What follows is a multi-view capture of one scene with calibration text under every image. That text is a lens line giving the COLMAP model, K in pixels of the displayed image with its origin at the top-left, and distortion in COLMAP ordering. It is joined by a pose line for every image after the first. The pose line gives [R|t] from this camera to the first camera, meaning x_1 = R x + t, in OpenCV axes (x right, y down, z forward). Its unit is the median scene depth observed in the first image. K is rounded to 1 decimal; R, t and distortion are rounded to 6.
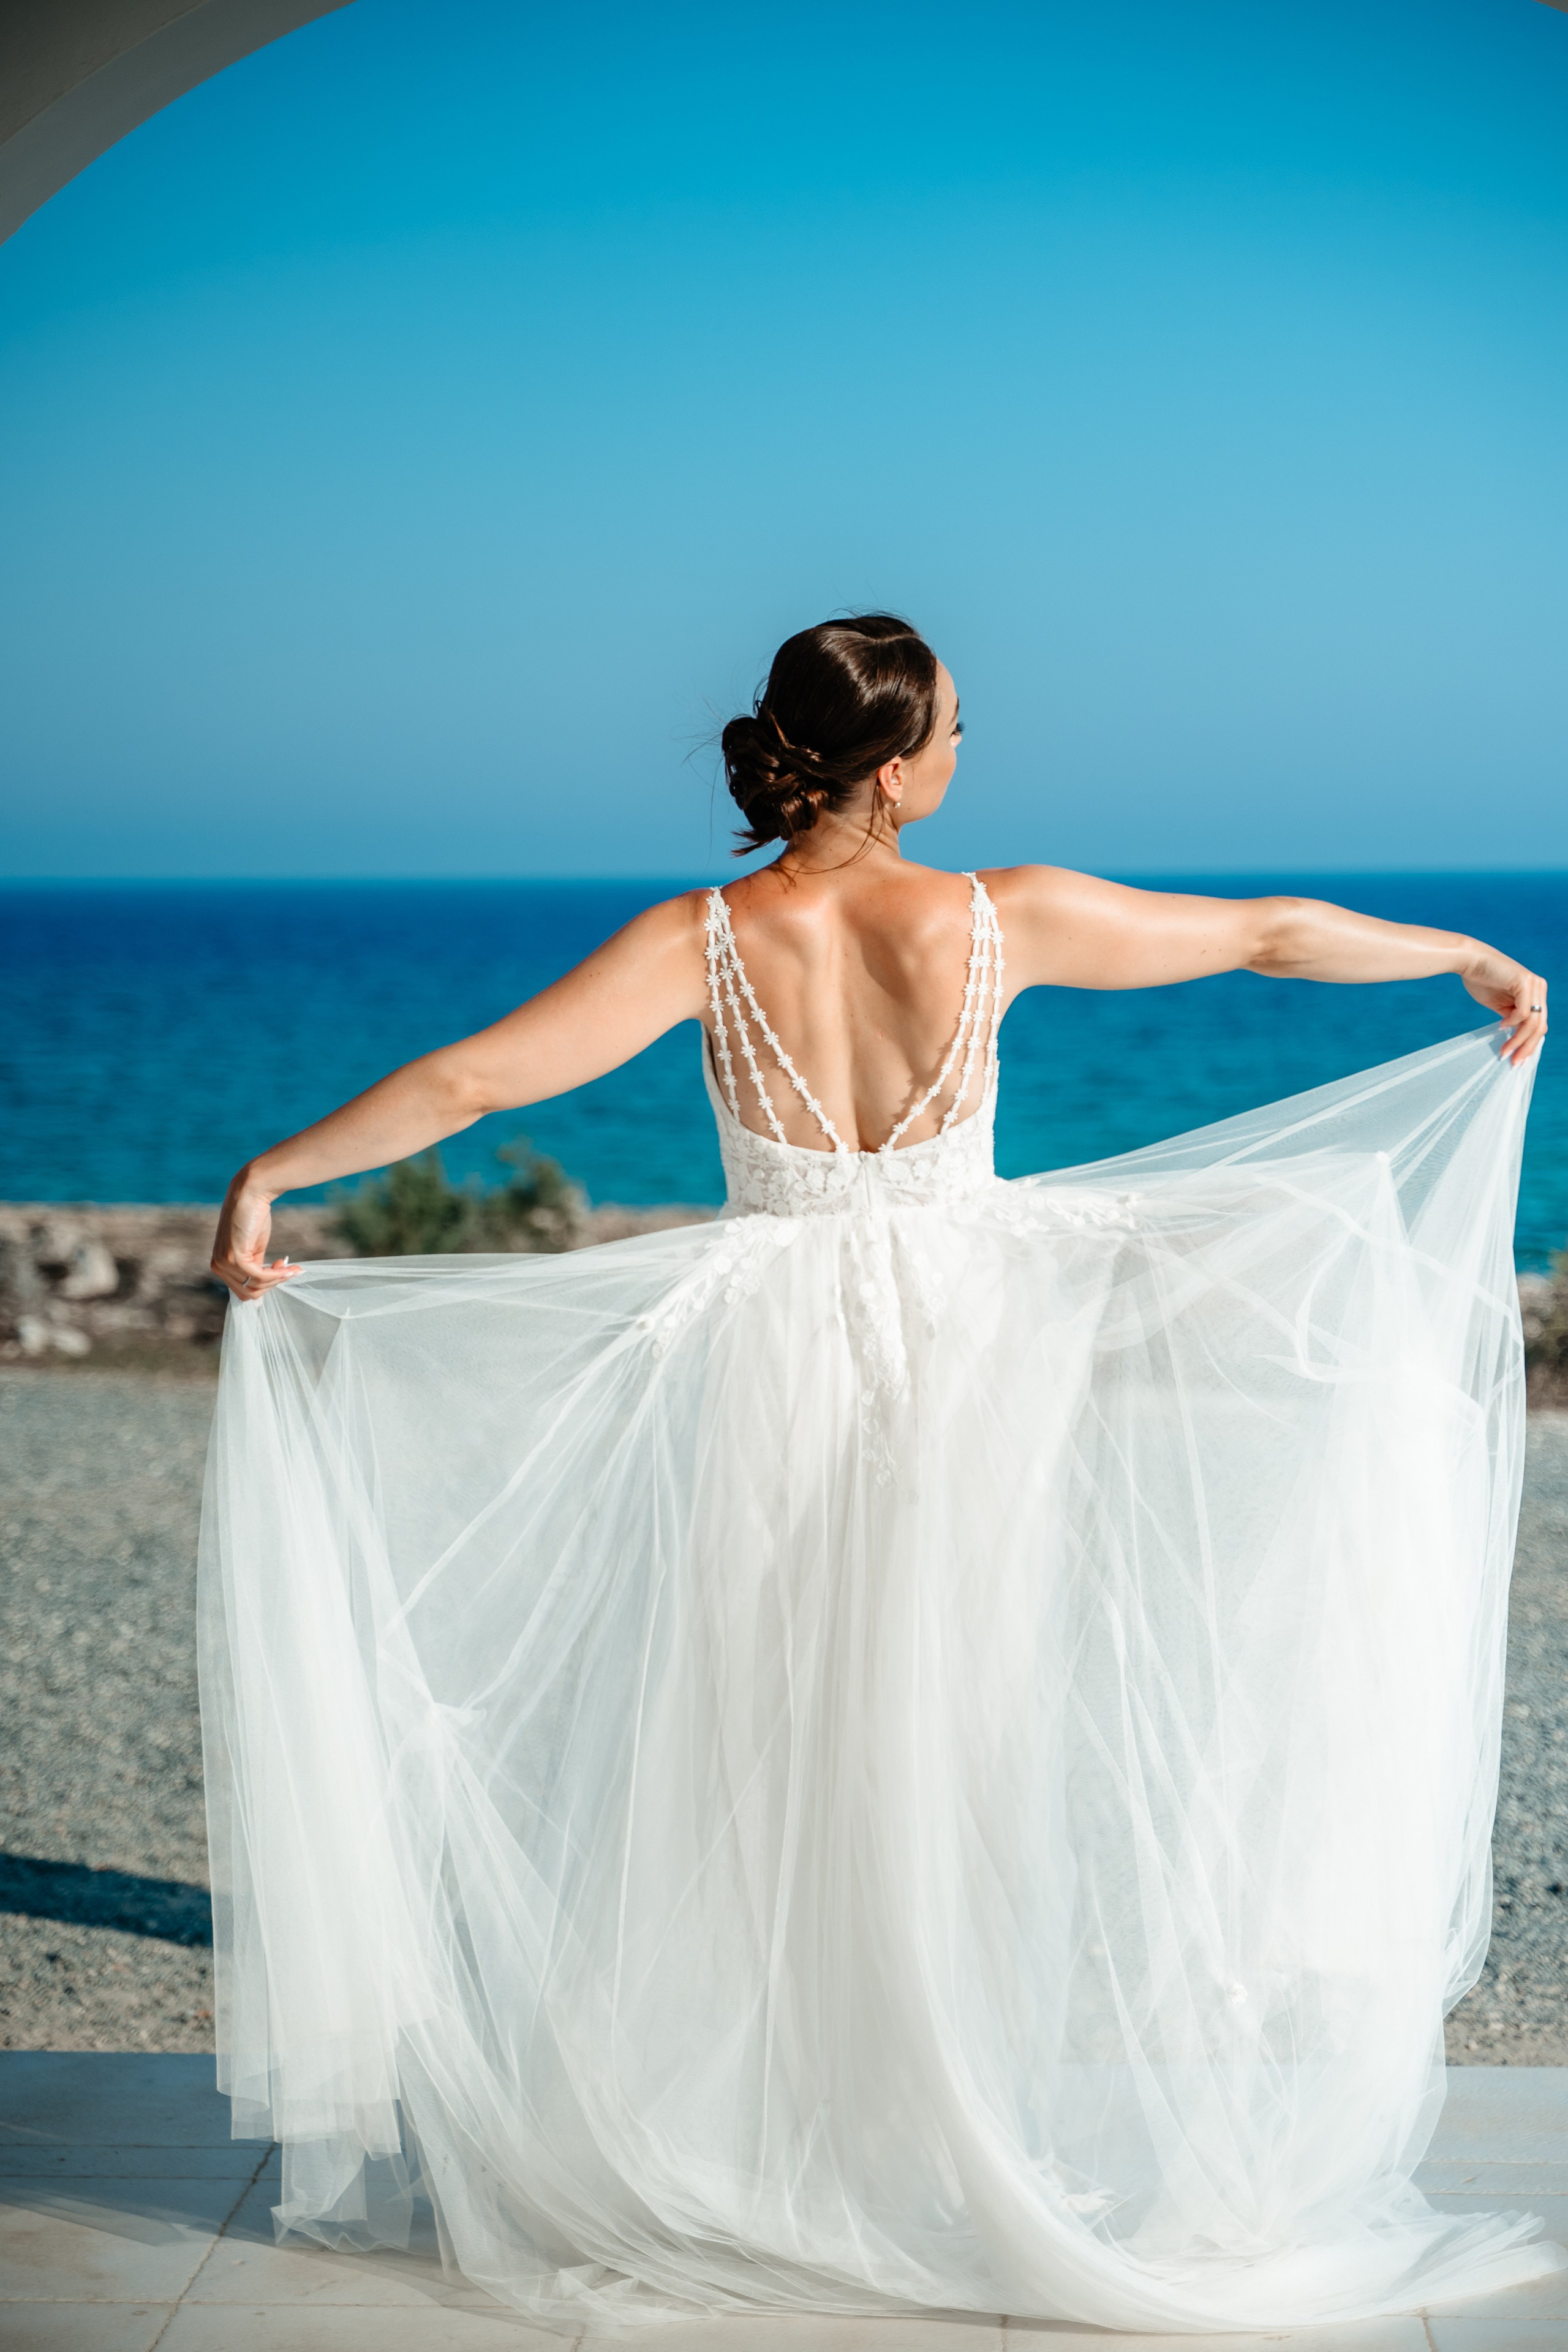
lens RADIAL K [[4159.3, 0, 775.1], [0, 4159.3, 1173.0], [0, 0, 1]] dist [-0.081024, 0.000000]
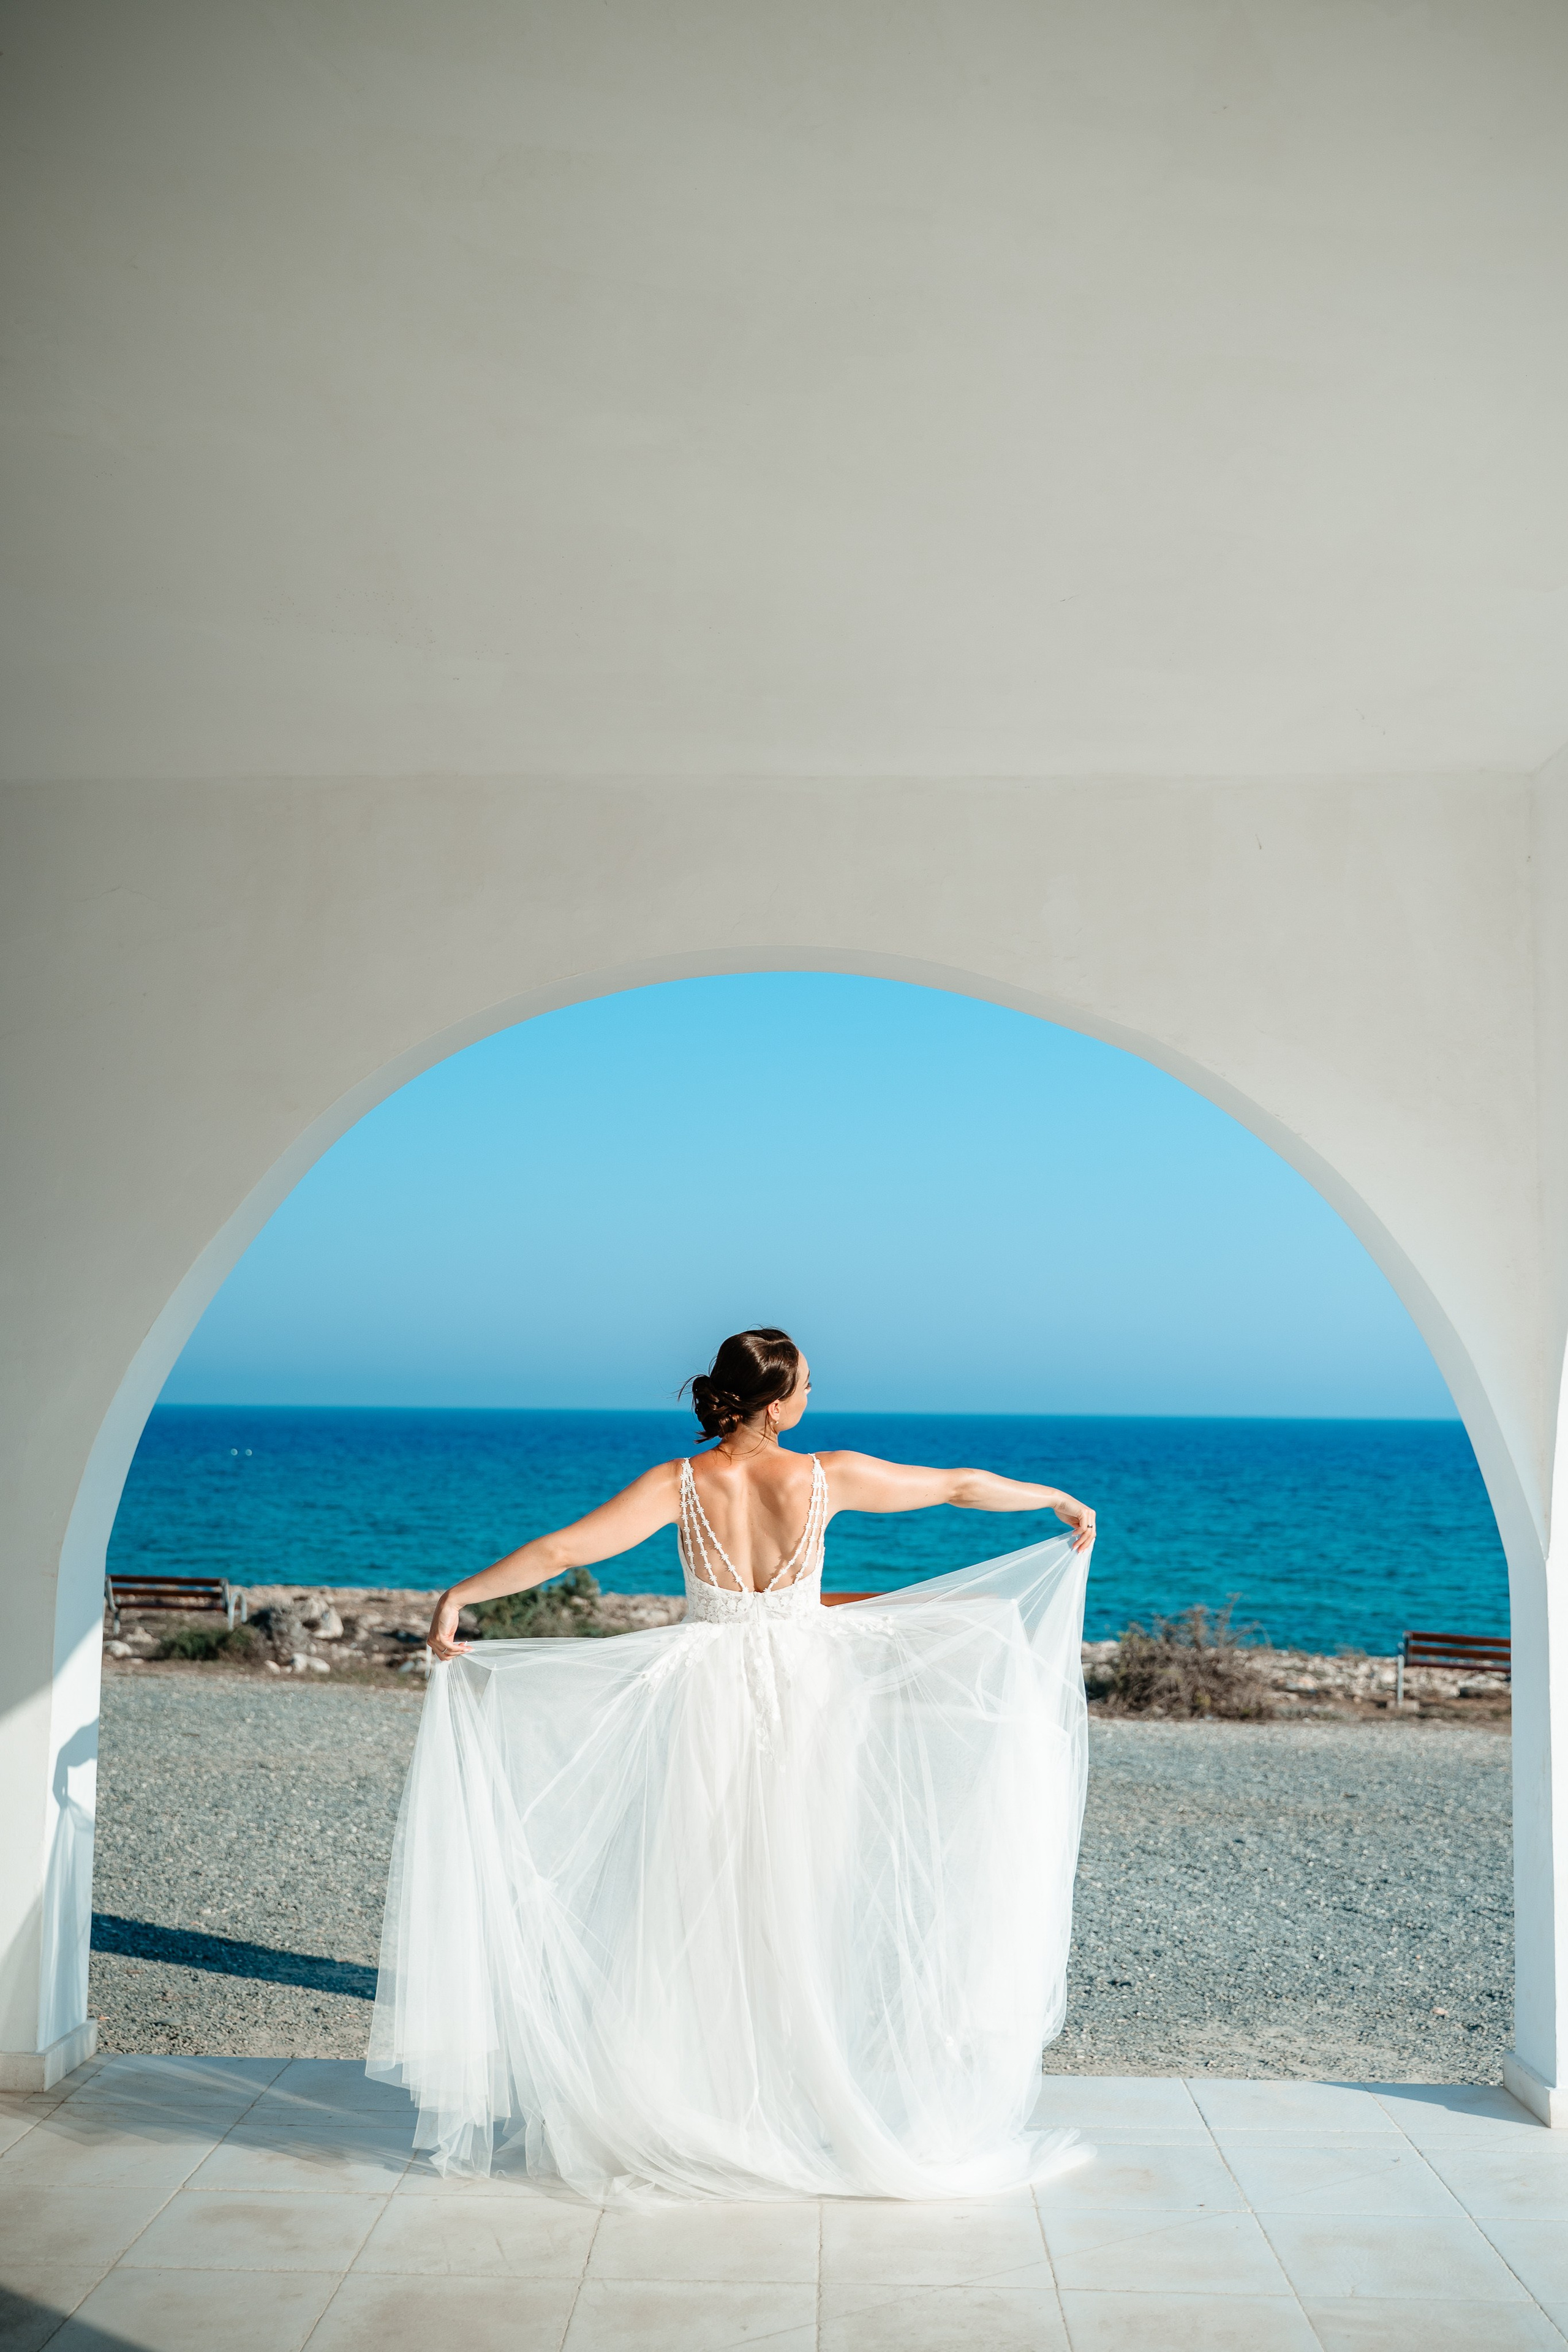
lens RADIAL K [[2261.6, 0, 777.0], [0, 2261.6, 1187.7], [0, 0, 1]] dist [-0.016132, 0.000000]
pose [[0.999310, 0.022461, 0.029580, -0.004236], [-0.017205, 0.985761, -0.167267, -0.011385], [-0.032916, 0.166643, 0.985468, -0.082297]]
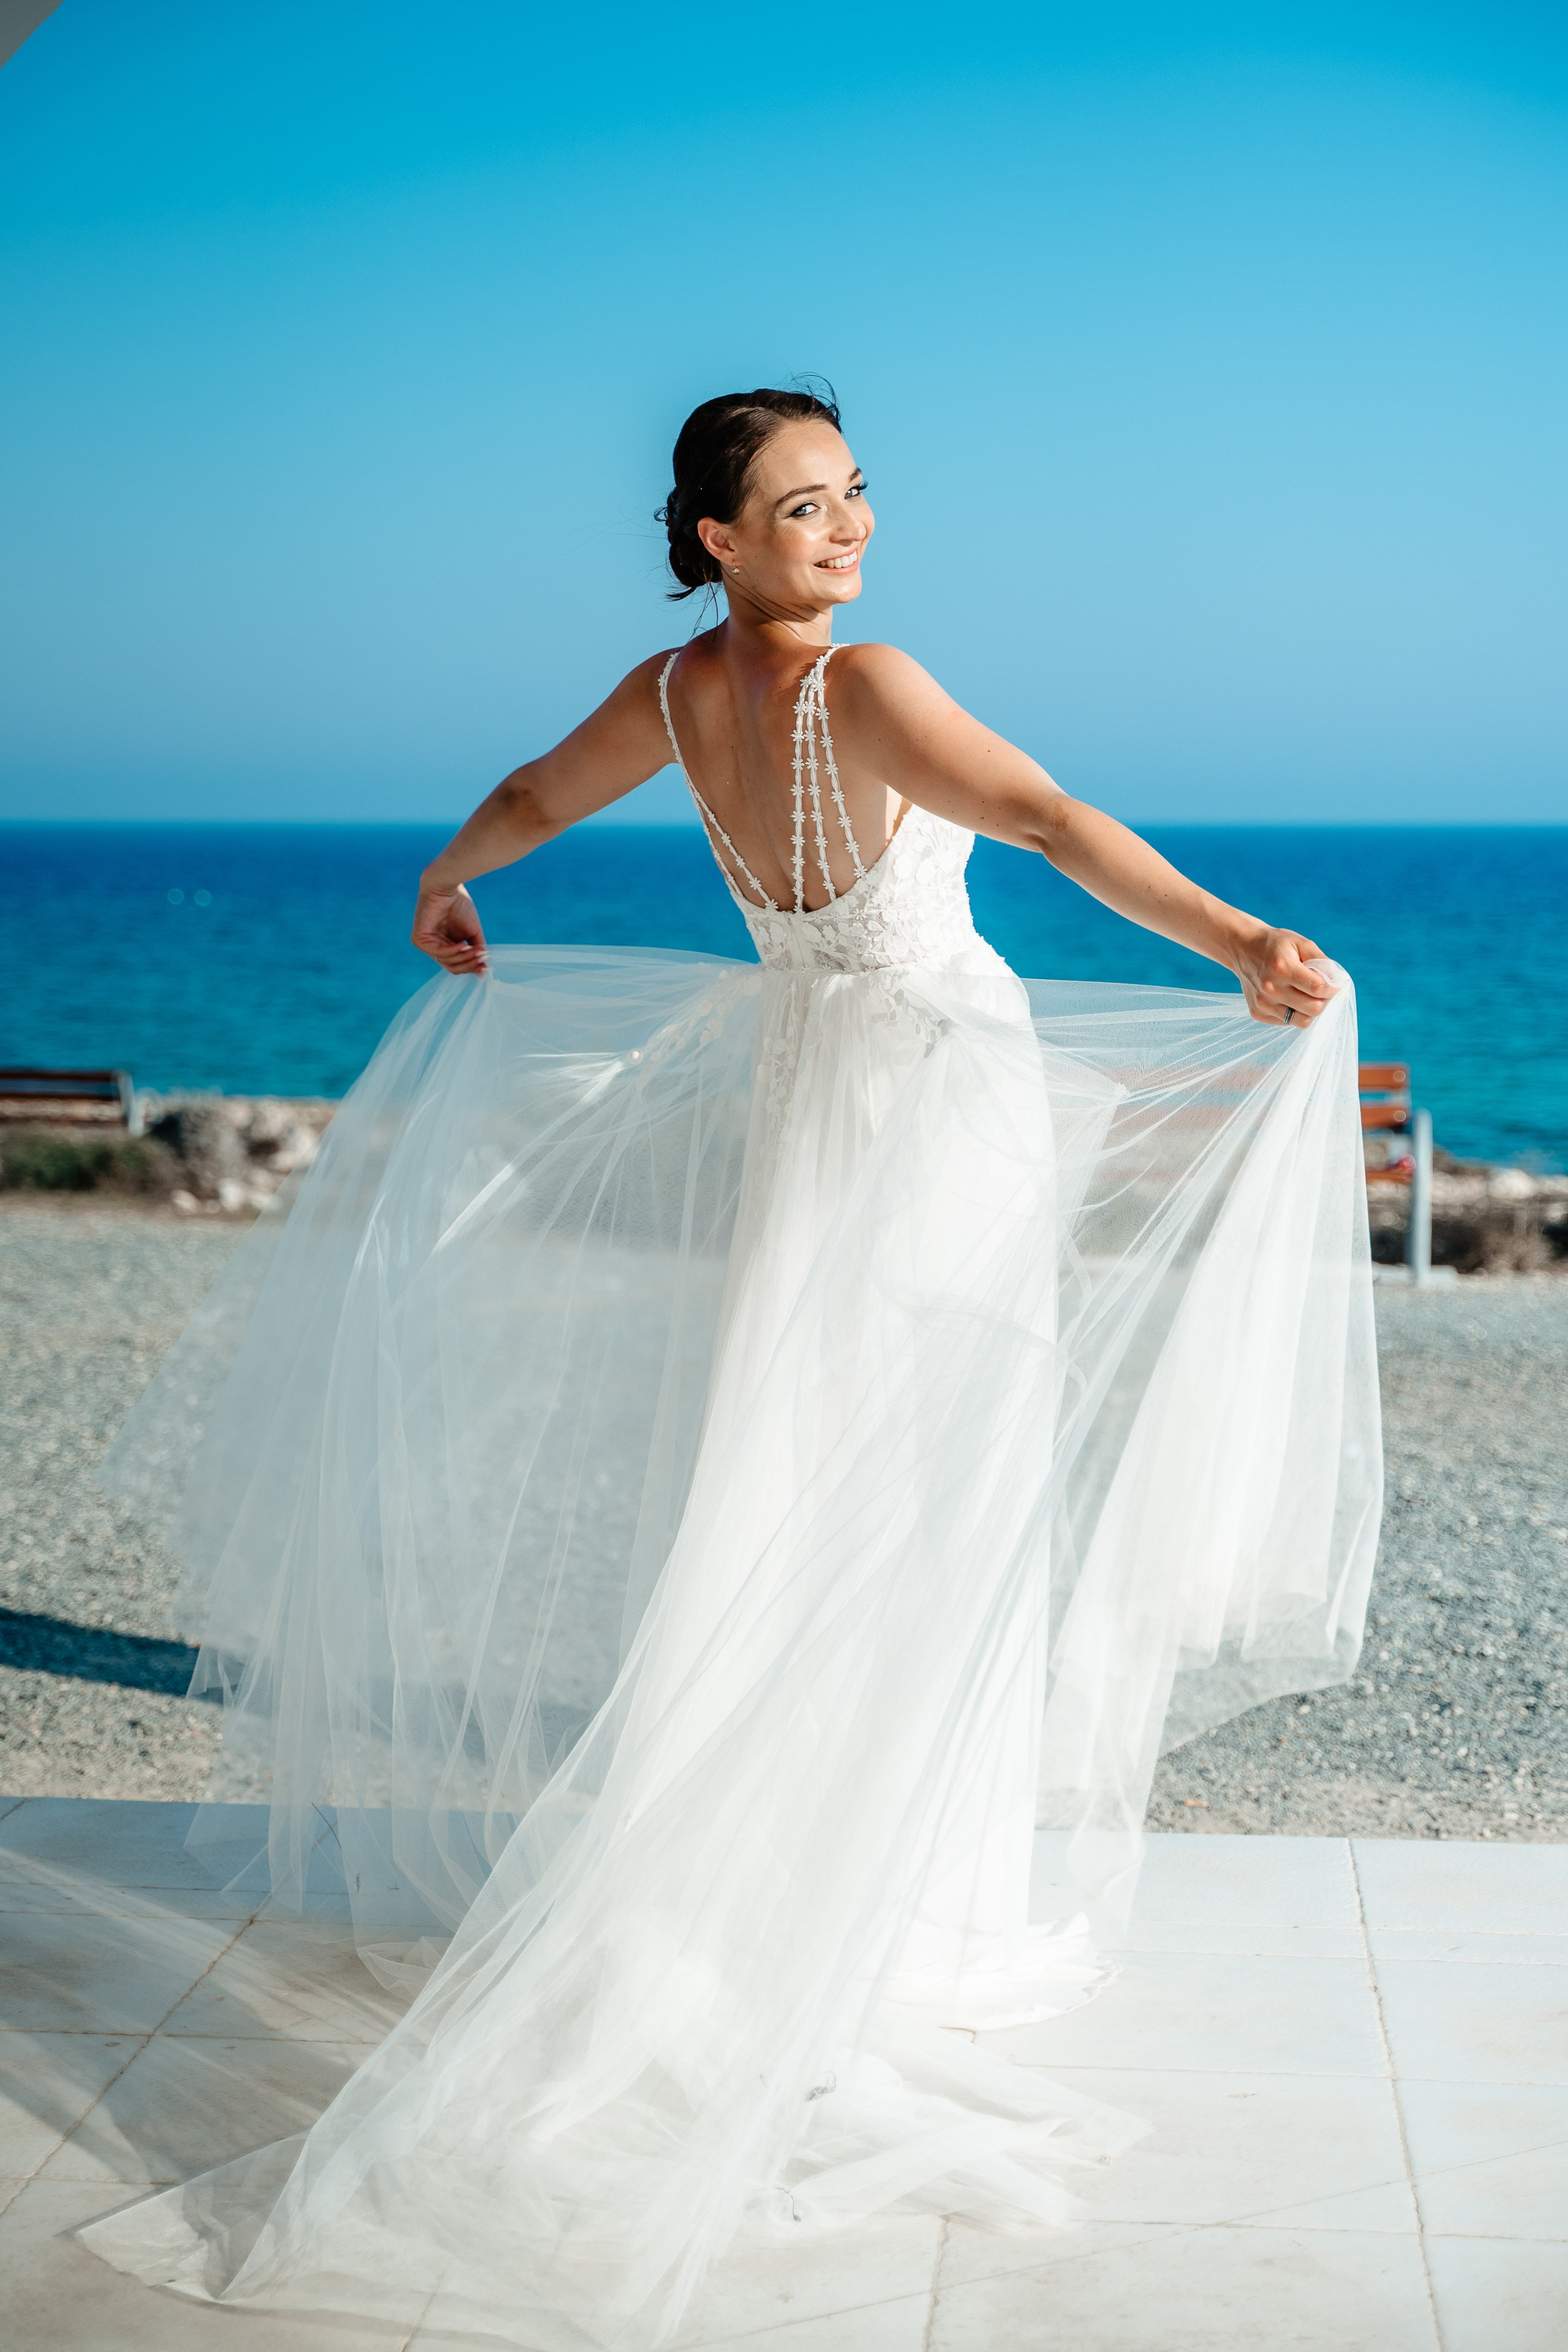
lens RADIAL K [[3669.6, 0, 745.9], [0, 3669.6, 1209.9], [0, 0, 1]] dist [-0.033412, 0.000000]
pose [[0.998394, 0.011497, -0.055468, 0.032782], [-0.009754, 0.999453, 0.031589, 0.027950], [0.055801, -0.030997, 0.997961, 0.079683]]
